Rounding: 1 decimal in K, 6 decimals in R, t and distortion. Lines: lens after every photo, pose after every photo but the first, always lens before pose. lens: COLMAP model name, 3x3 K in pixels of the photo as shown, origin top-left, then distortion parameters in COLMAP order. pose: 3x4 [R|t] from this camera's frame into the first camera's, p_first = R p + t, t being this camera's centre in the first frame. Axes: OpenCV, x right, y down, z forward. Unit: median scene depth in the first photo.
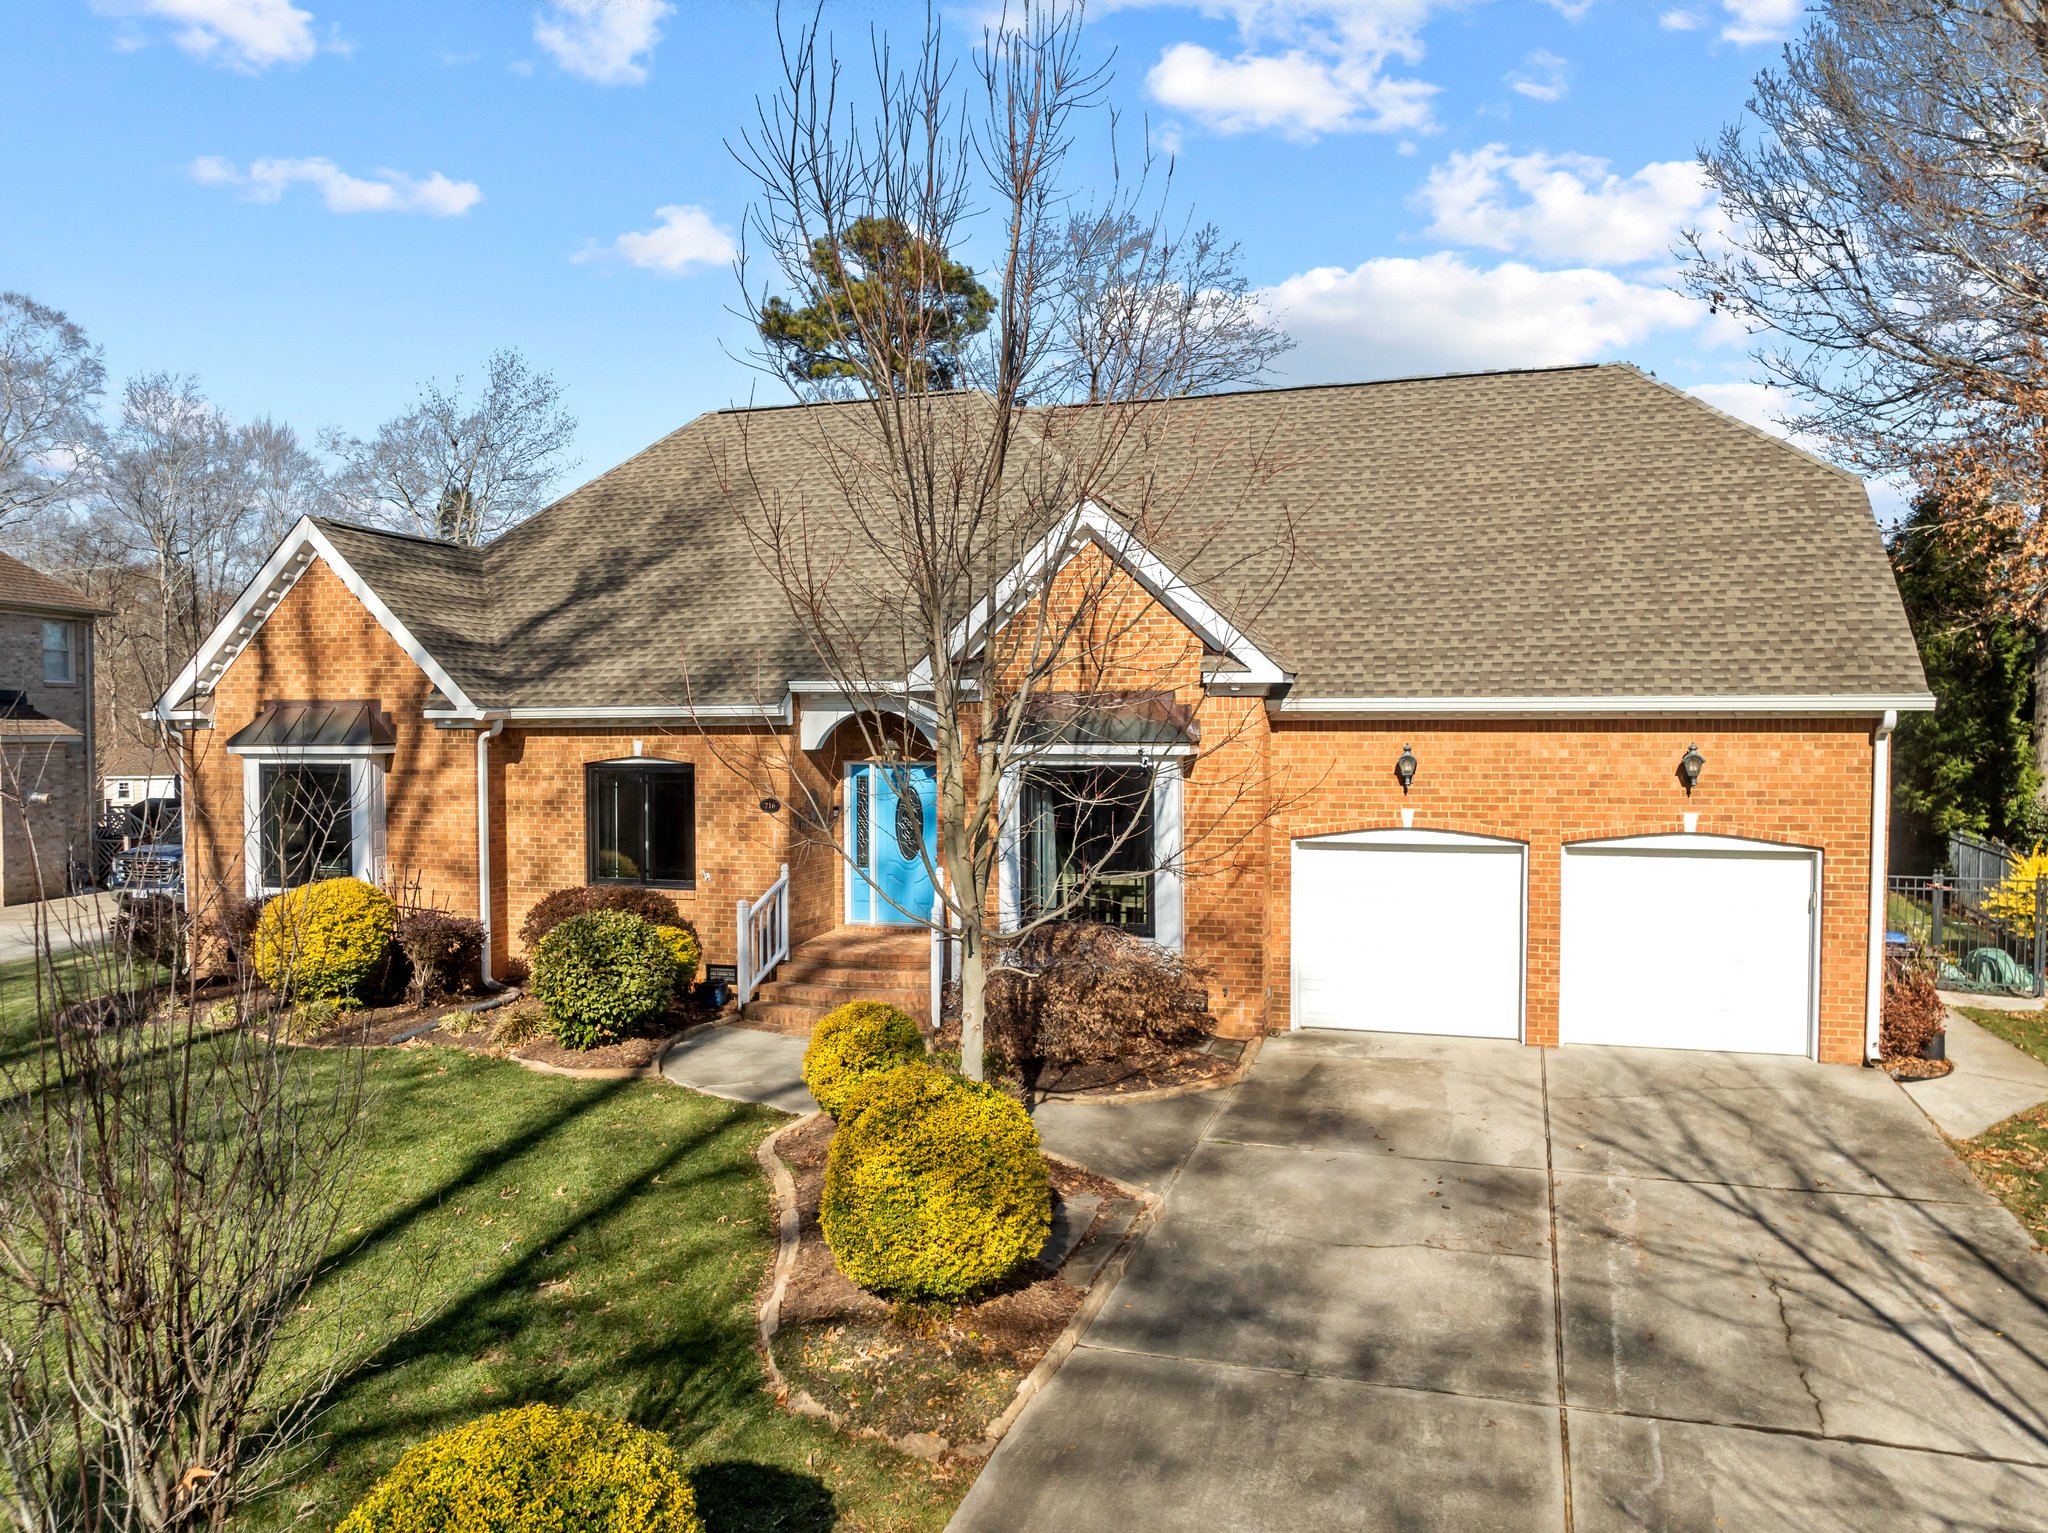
lens RADIAL K [[1456.4, 0, 1024.0], [0, 1456.4, 766.5], [0, 0, 1]] dist [-0.035556, -0.000092]
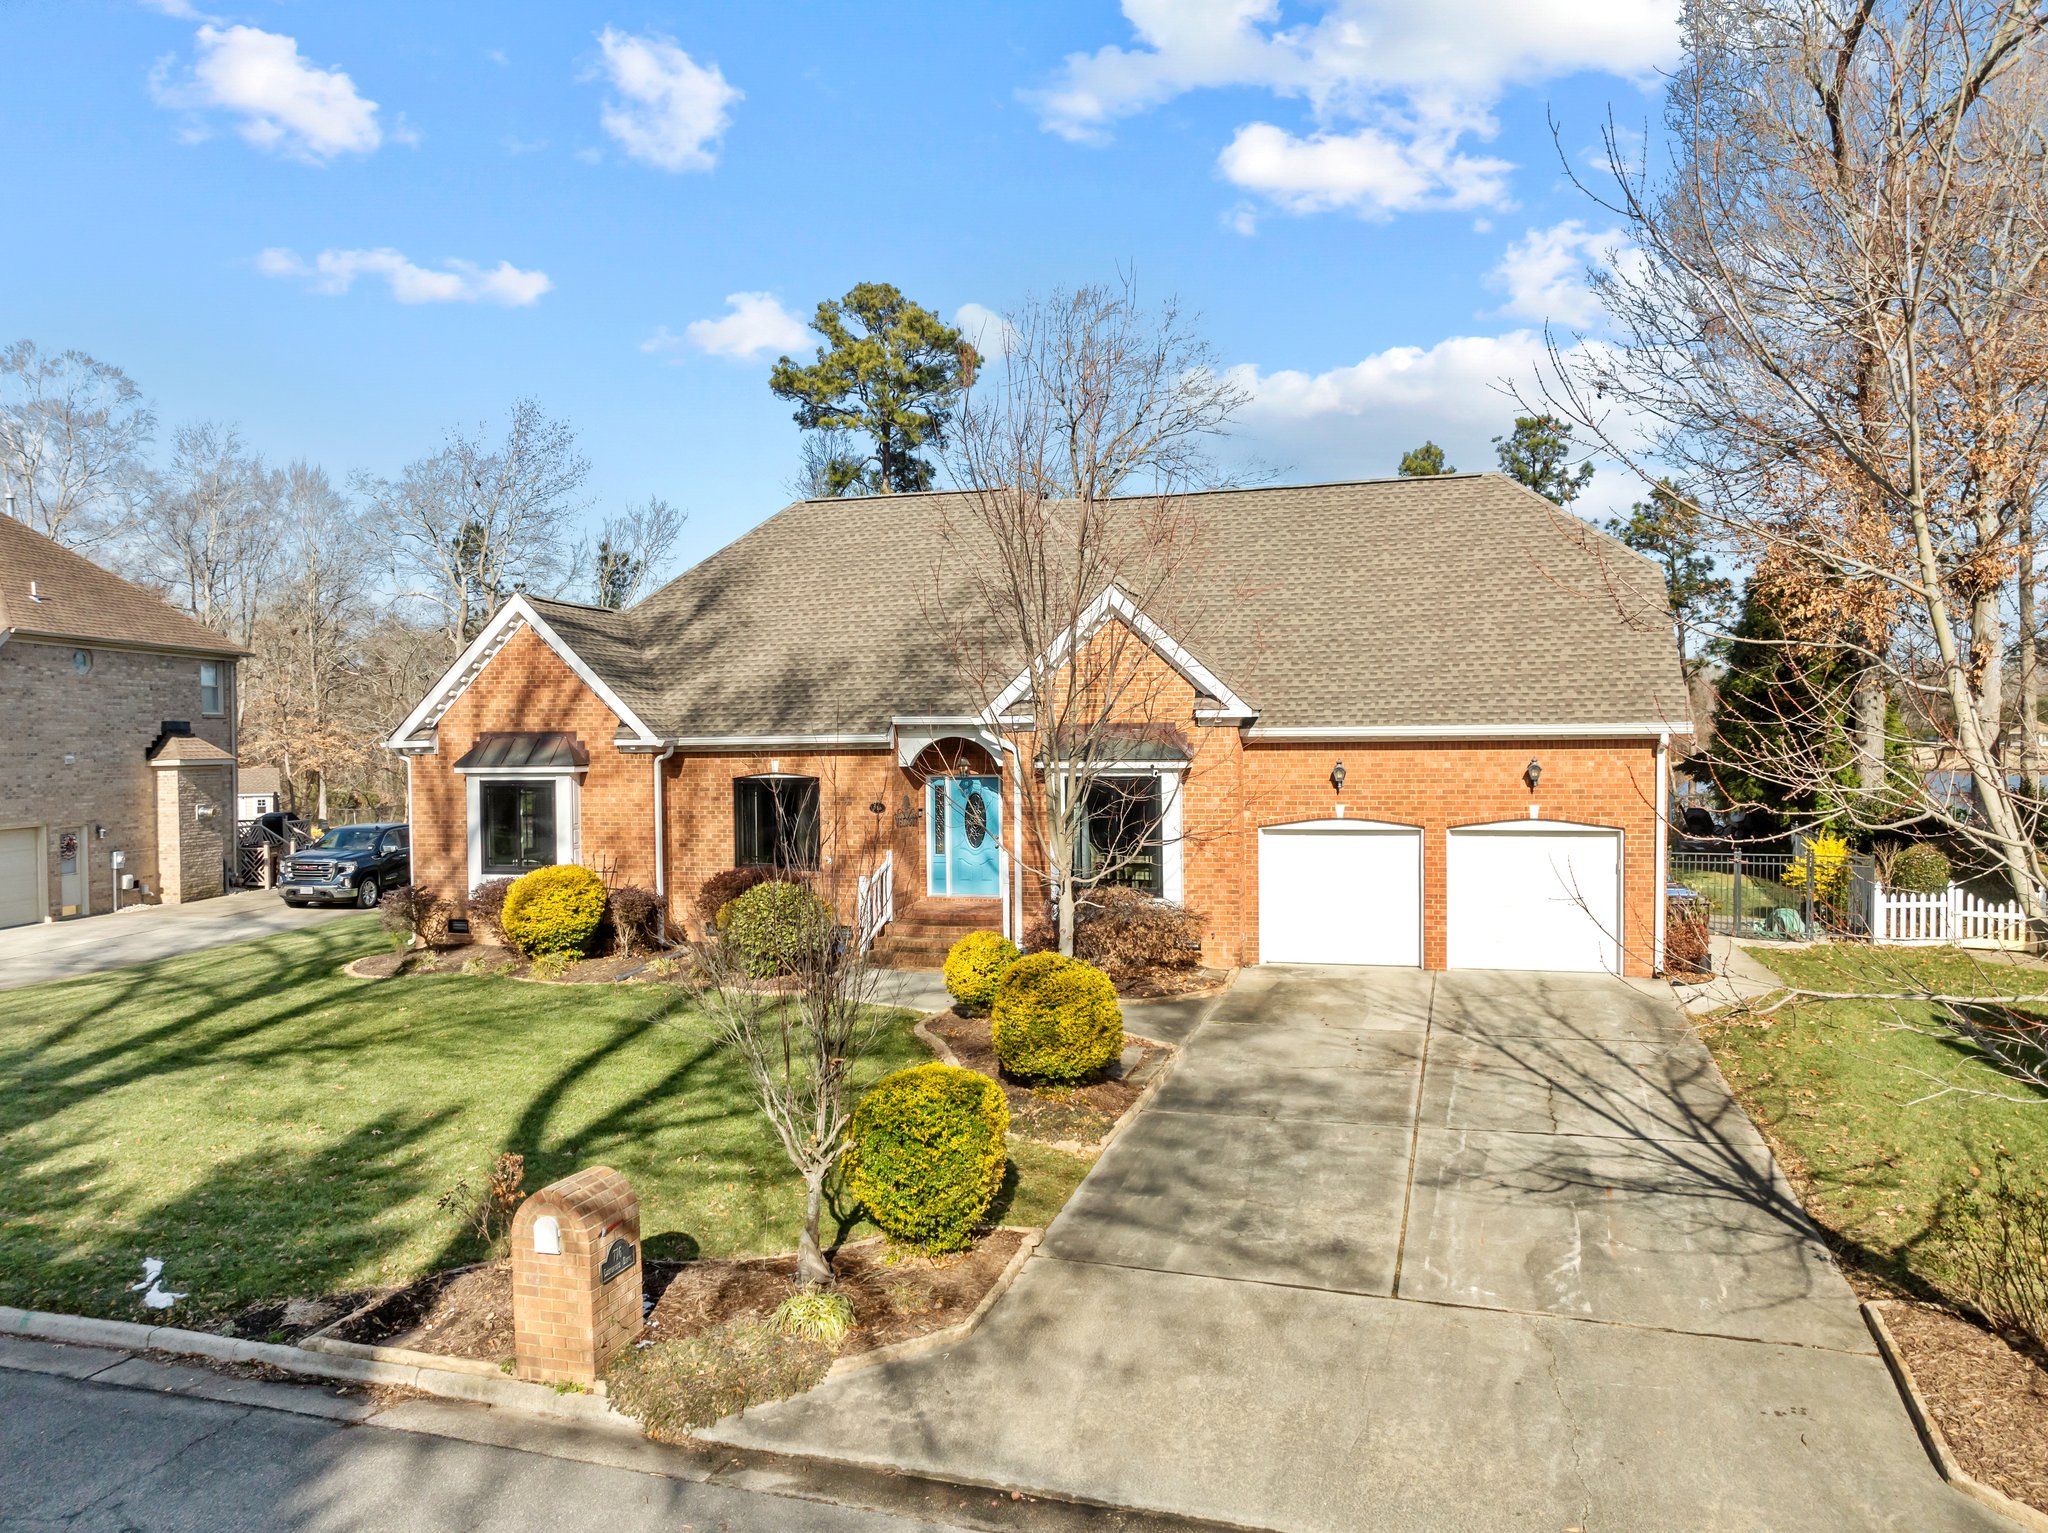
lens RADIAL K [[1477.7, 0, 1017.9], [0, 1477.7, 763.8], [0, 0, 1]] dist [-0.031585, -0.003099]
pose [[0.999630, -0.008823, 0.025710, -0.079244], [0.009091, 0.999905, -0.010340, 0.001126], [-0.025617, 0.010570, 0.999616, -0.393711]]
